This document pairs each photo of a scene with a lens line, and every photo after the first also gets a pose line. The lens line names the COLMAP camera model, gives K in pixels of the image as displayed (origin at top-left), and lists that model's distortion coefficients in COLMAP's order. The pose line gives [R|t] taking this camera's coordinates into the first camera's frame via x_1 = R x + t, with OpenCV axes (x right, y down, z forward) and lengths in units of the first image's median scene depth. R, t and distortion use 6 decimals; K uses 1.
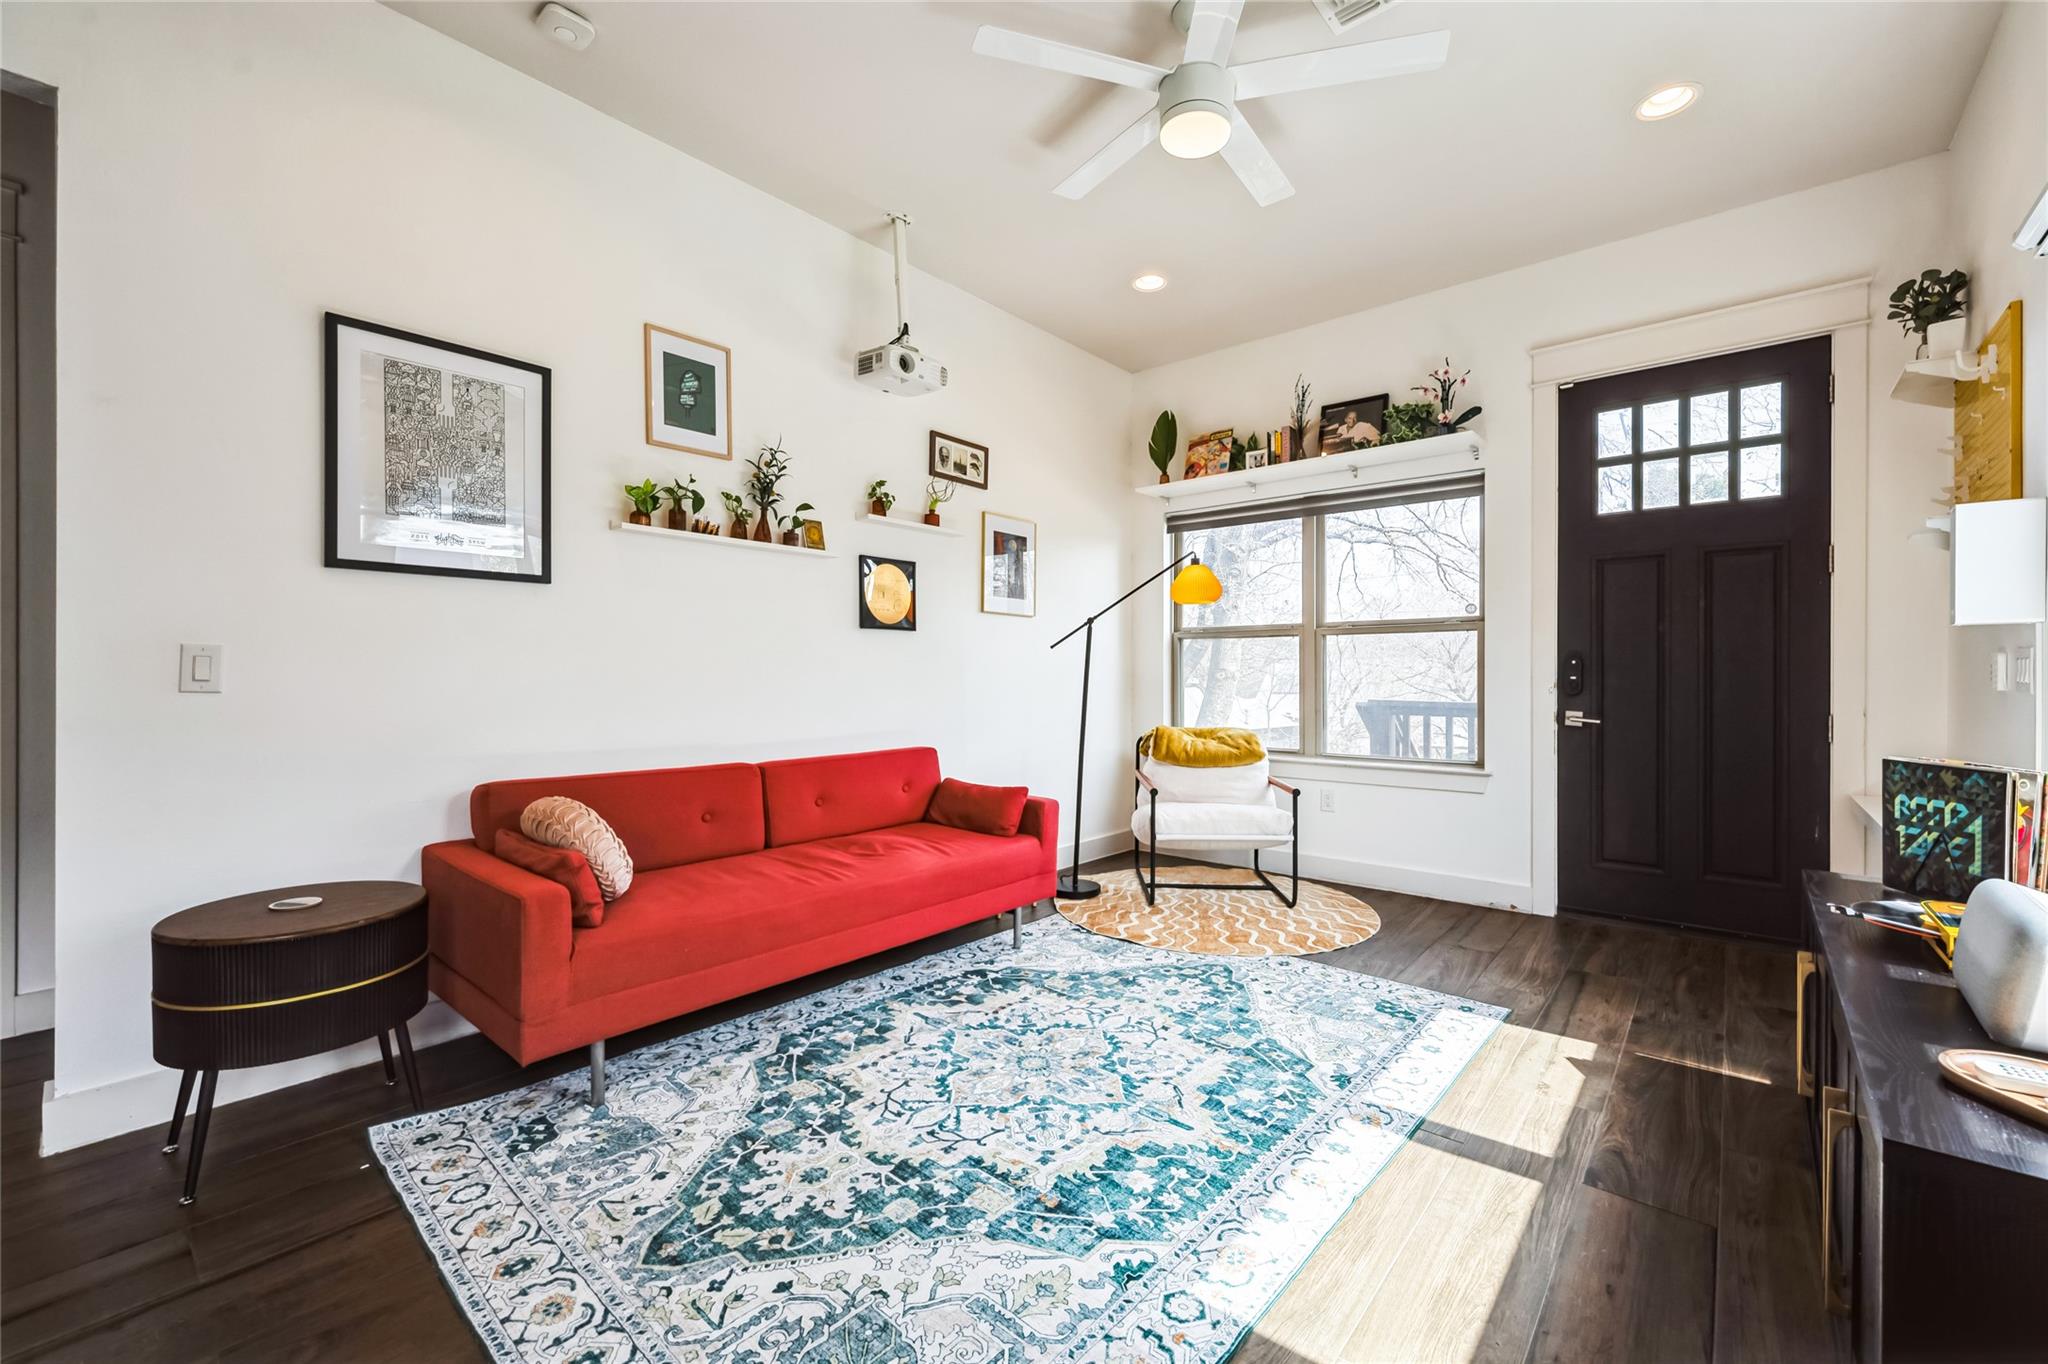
lens RADIAL K [[841.7, 0, 1021.7], [0, 841.7, 677.9], [0, 0, 1]] dist [0.000343, -0.000236]
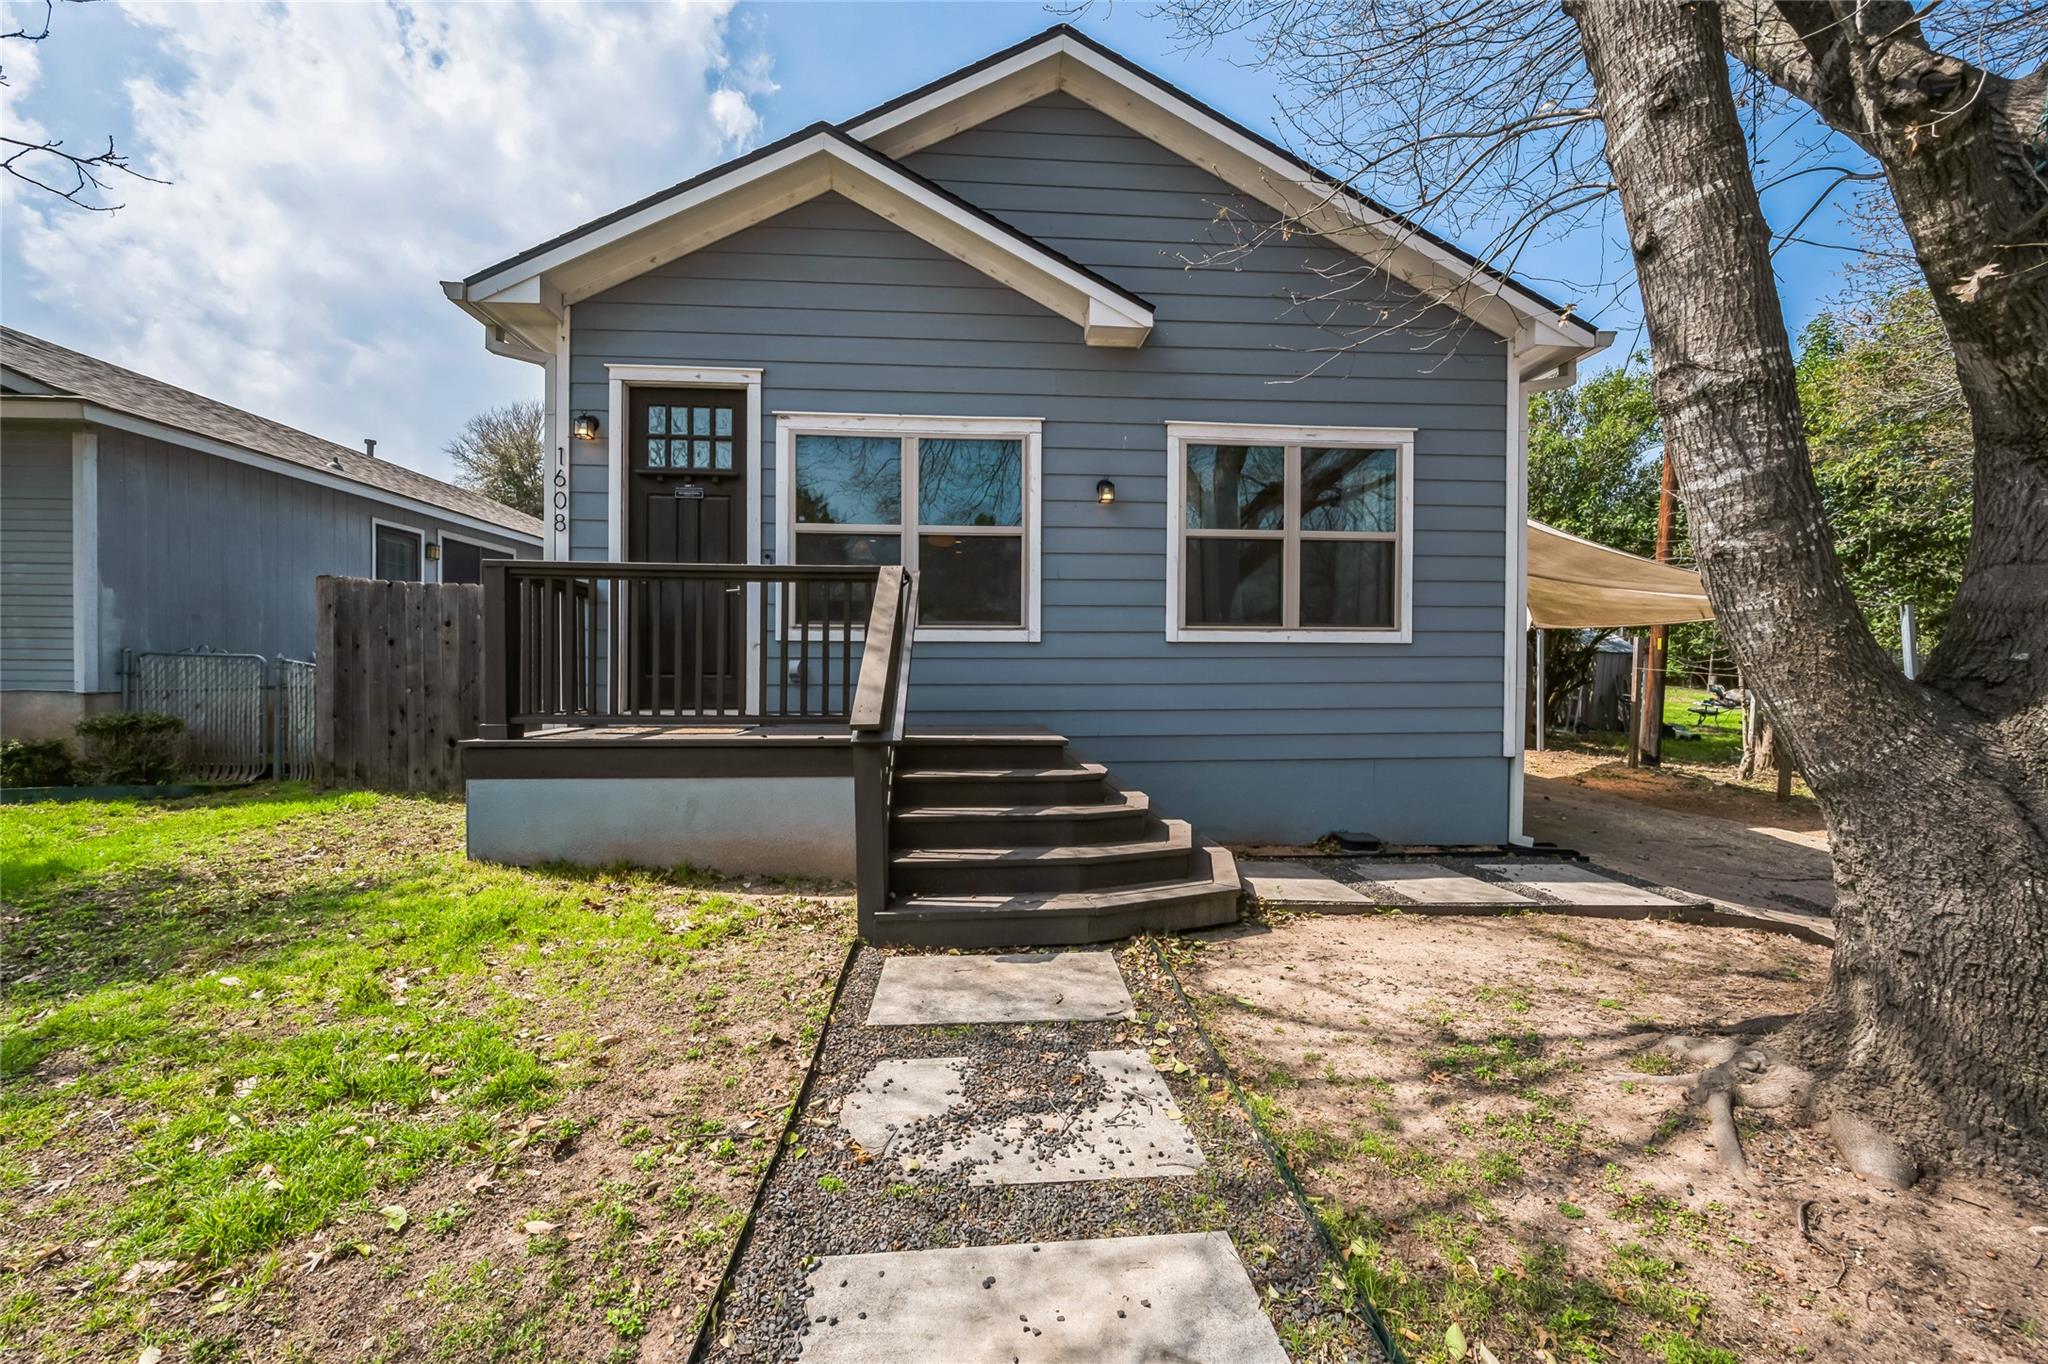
lens RADIAL K [[813.9, 0, 1036.9], [0, 813.9, 681.2], [0, 0, 1]] dist [-0.003900, 0.000814]
pose [[0.704205, -0.012782, 0.709881, 0.094851], [-0.005108, 0.999721, 0.023068, 0.237585], [-0.709978, -0.019871, 0.703943, -0.870308]]
